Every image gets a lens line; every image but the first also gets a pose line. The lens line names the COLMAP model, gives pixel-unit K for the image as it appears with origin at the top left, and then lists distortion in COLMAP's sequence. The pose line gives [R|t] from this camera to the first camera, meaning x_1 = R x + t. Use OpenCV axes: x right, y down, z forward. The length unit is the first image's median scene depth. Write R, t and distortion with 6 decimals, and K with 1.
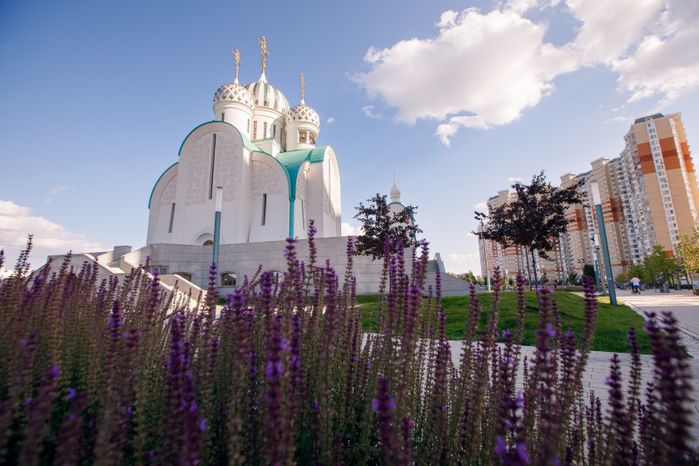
lens RADIAL K [[329.7, 0, 349.5], [0, 329.7, 233.0], [0, 0, 1]] dist [-0.029009, 0.000762]
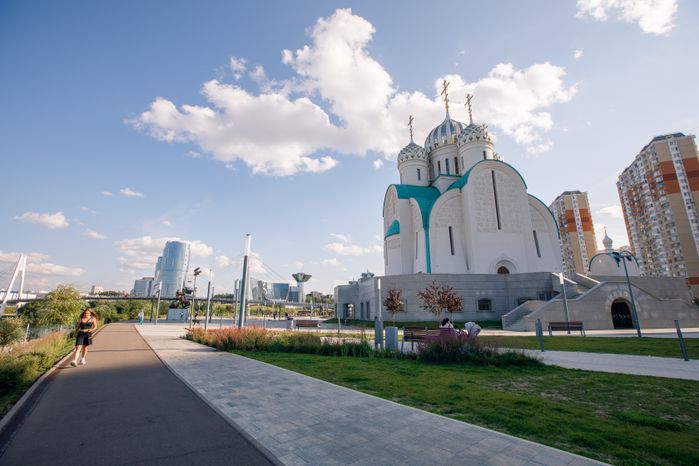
lens RADIAL K [[329.7, 0, 349.5], [0, 329.7, 233.0], [0, 0, 1]] dist [-0.029009, 0.000762]
pose [[0.916476, 0.111878, 0.384130, -1.179180], [-0.089586, 0.993113, -0.075505, 0.034606], [-0.389931, 0.034786, 0.920187, 0.158910]]
